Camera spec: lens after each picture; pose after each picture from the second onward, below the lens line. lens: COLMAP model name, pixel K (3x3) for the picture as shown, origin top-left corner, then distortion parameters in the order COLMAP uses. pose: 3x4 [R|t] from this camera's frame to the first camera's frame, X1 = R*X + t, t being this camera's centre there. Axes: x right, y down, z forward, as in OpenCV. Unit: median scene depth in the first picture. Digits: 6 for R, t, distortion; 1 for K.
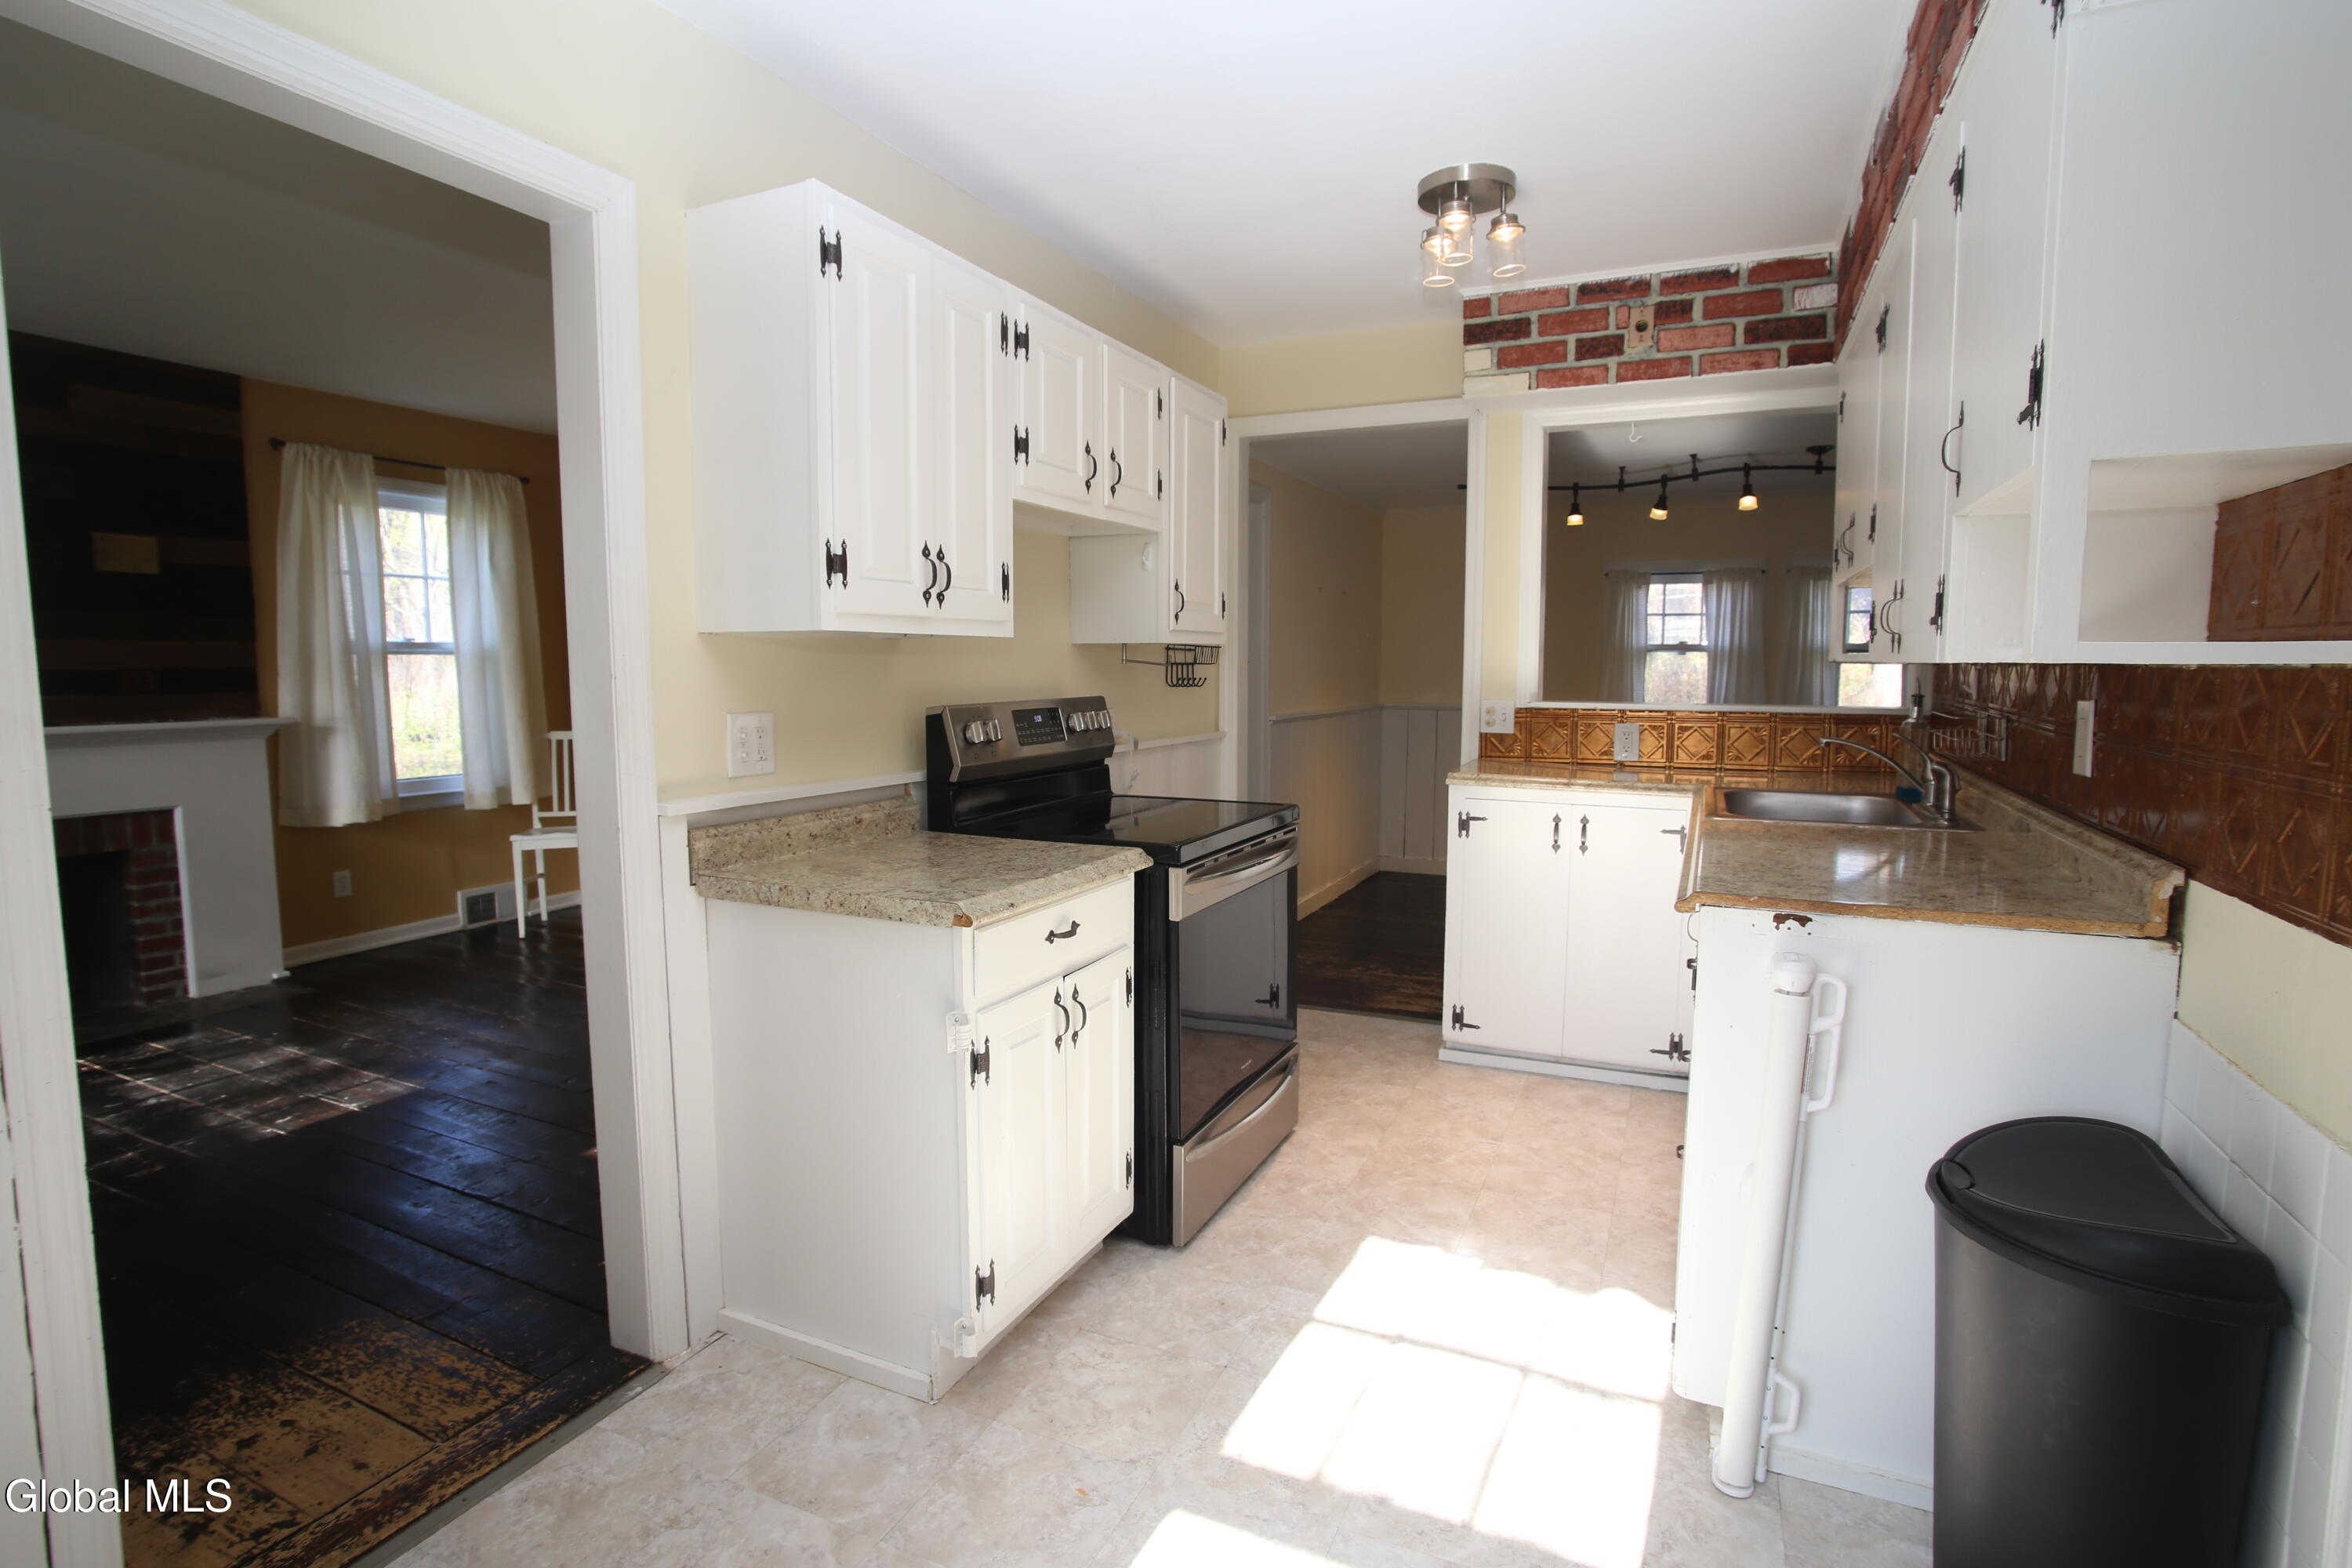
lens RADIAL K [[1151.1, 0, 1175.9], [0, 1151.1, 776.4], [0, 0, 1]] dist [-0.057166, 0.021980]
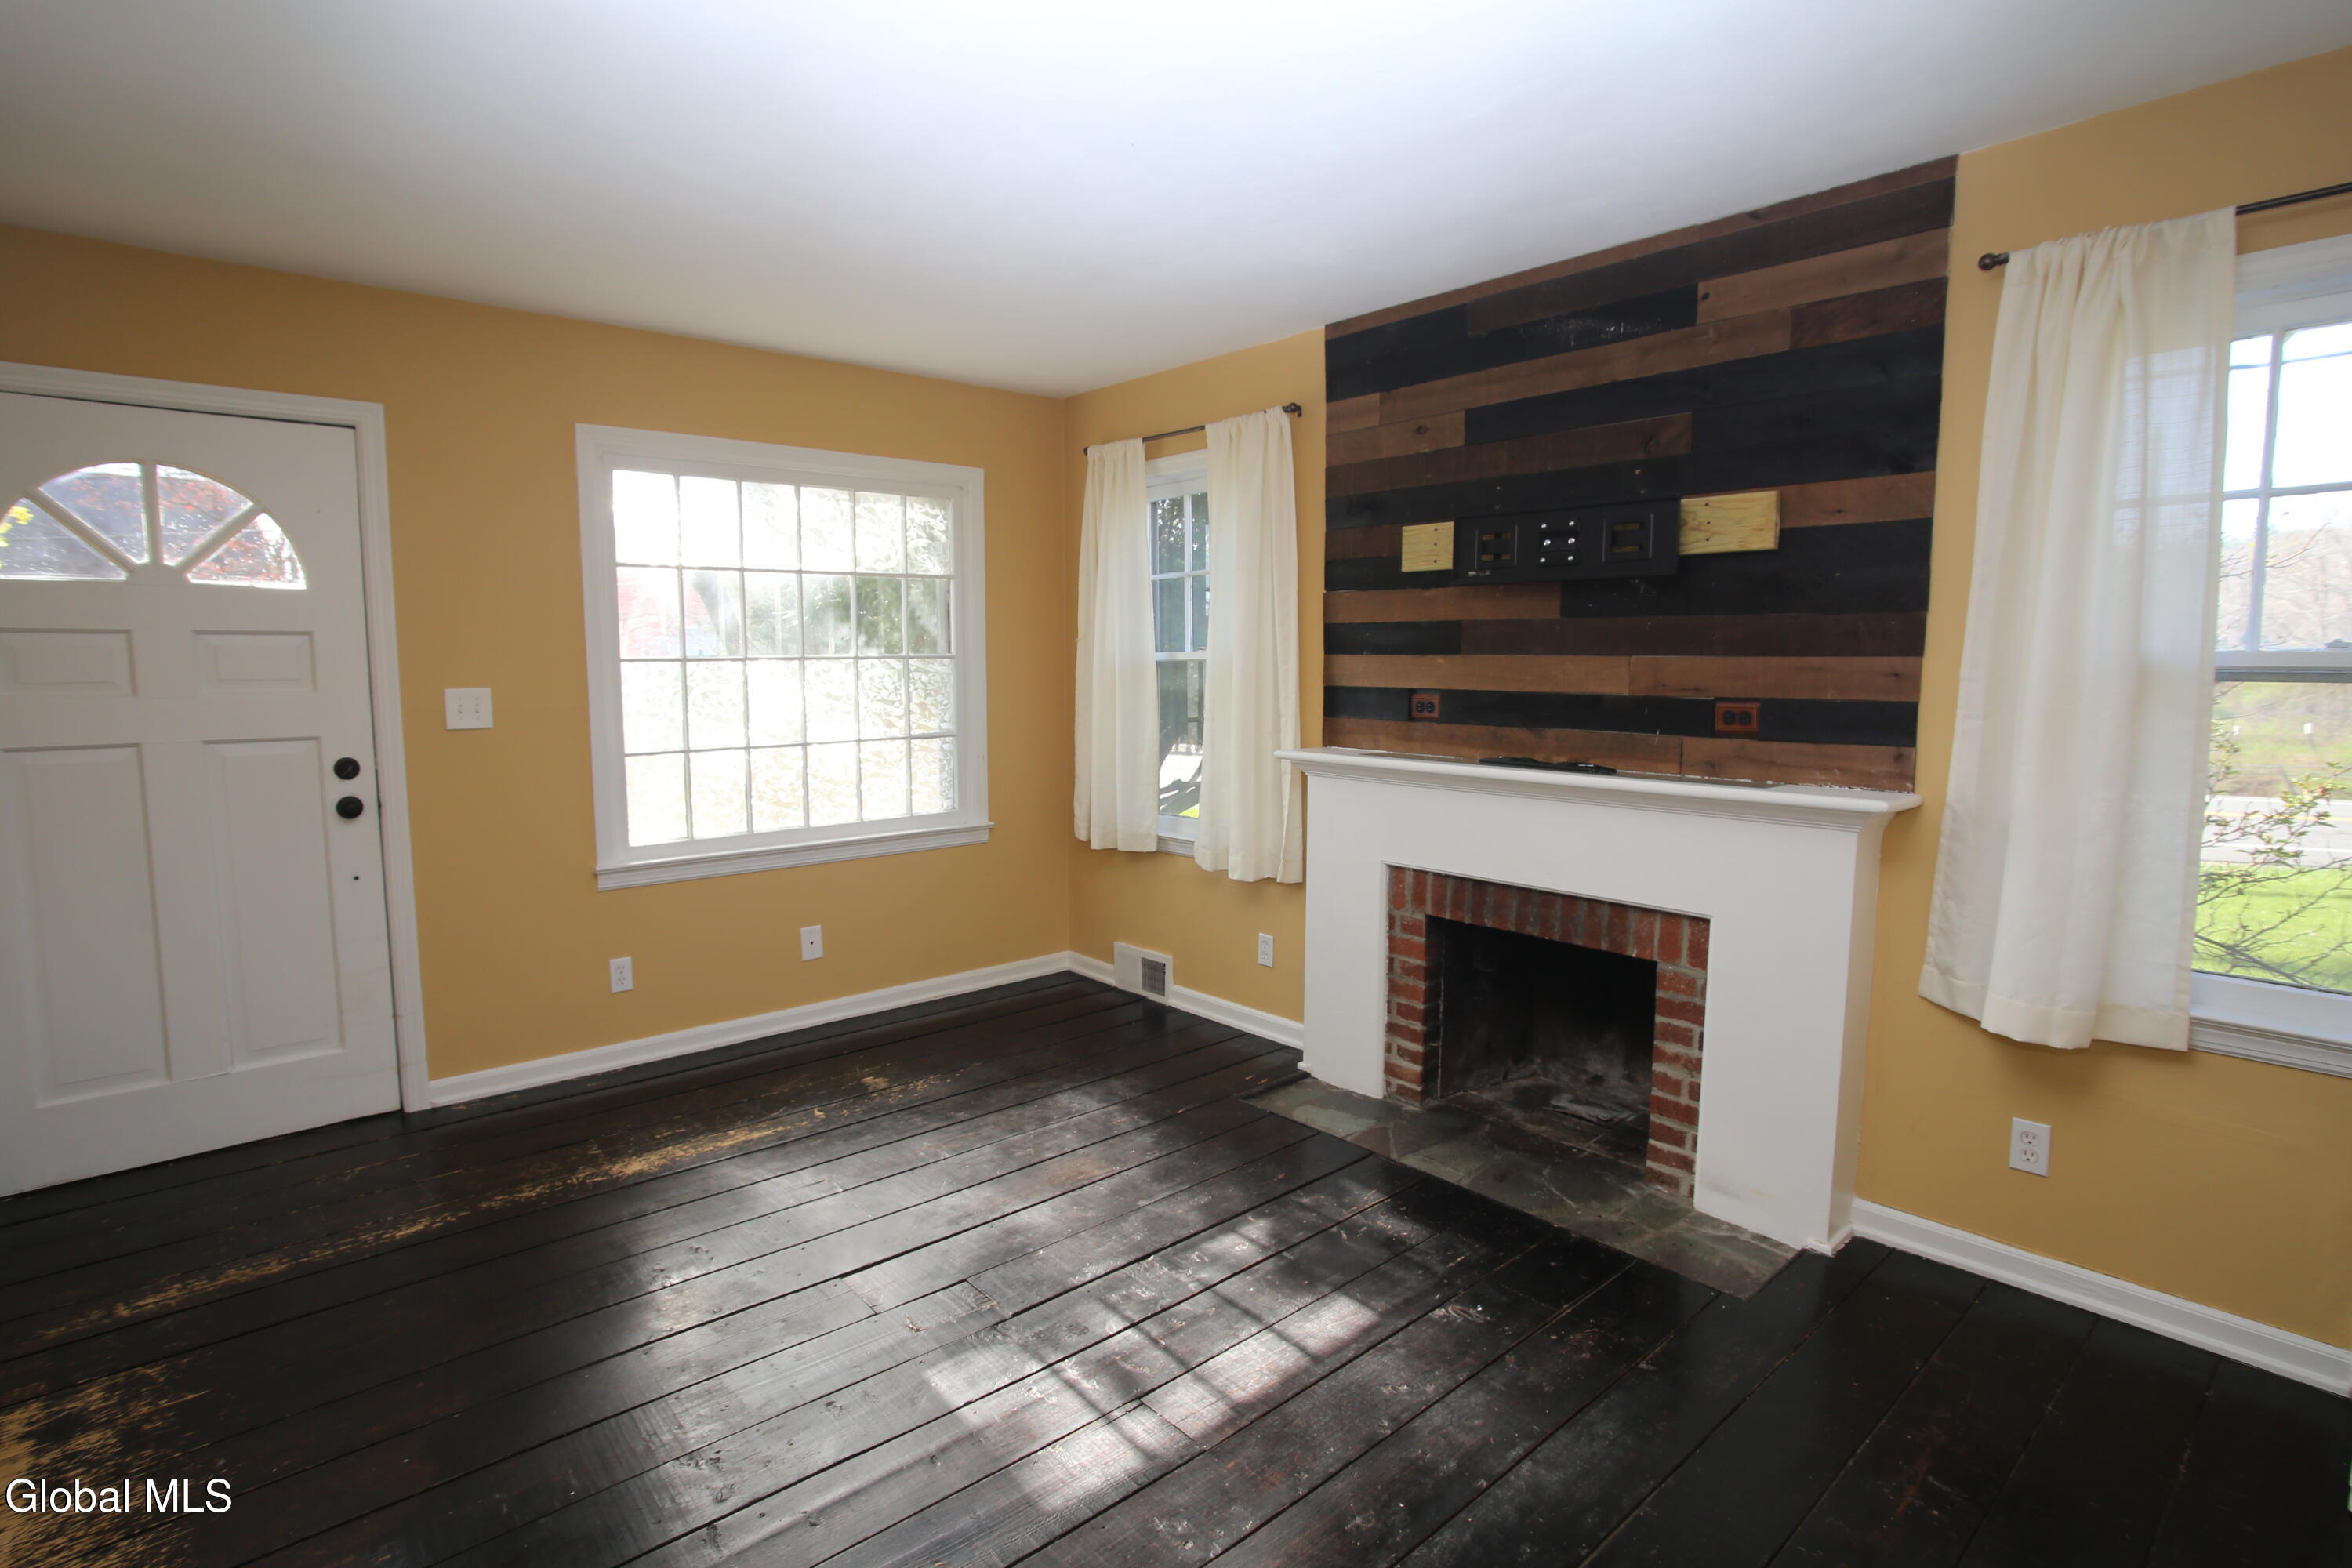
lens RADIAL K [[1151.1, 0, 1173.3], [0, 1151.1, 781.0], [0, 0, 1]] dist [-0.057166, 0.021980]
pose [[-0.396762, 0.099400, -0.912524, -0.242327], [-0.088503, 0.985345, 0.145814, -0.150559], [0.913645, 0.138614, -0.382150, 1.230532]]
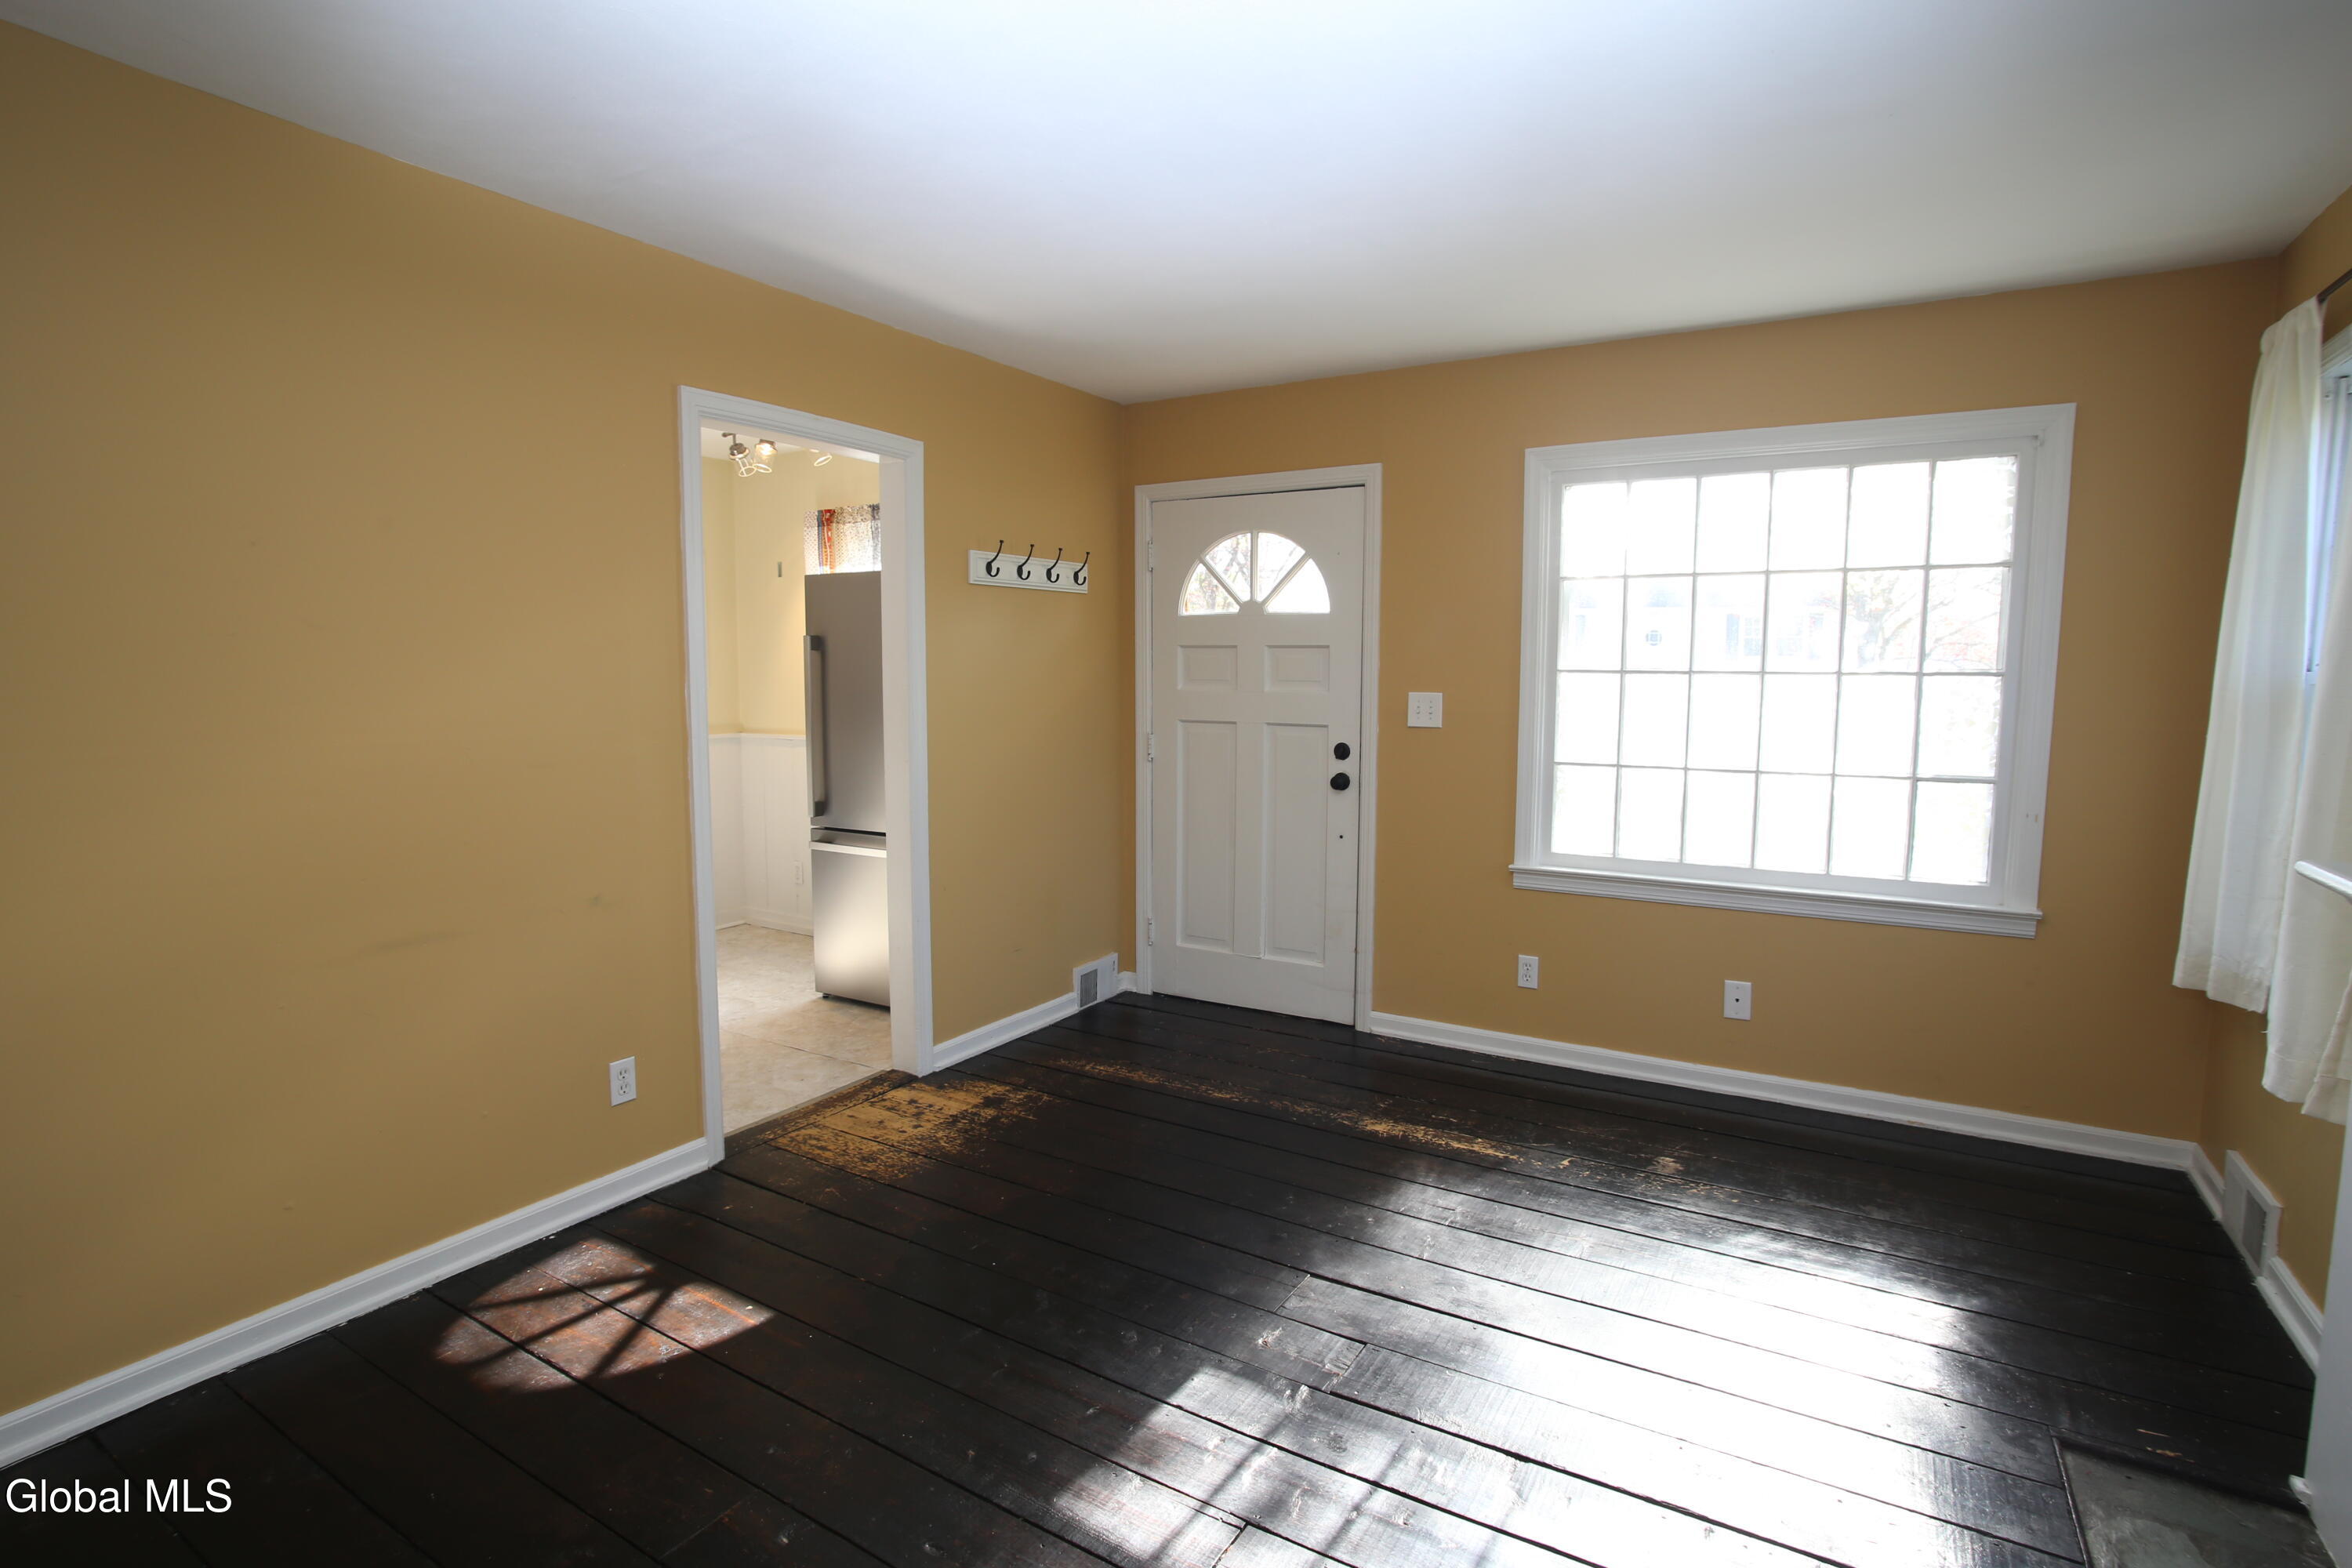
lens RADIAL K [[1151.1, 0, 1172.7], [0, 1151.1, 788.2], [0, 0, 1]] dist [-0.057166, 0.021980]
pose [[-0.994232, -0.015177, 0.106174, -0.804226], [0.006587, 0.979429, 0.201681, -0.176895], [-0.107051, 0.201217, -0.973679, 1.487499]]
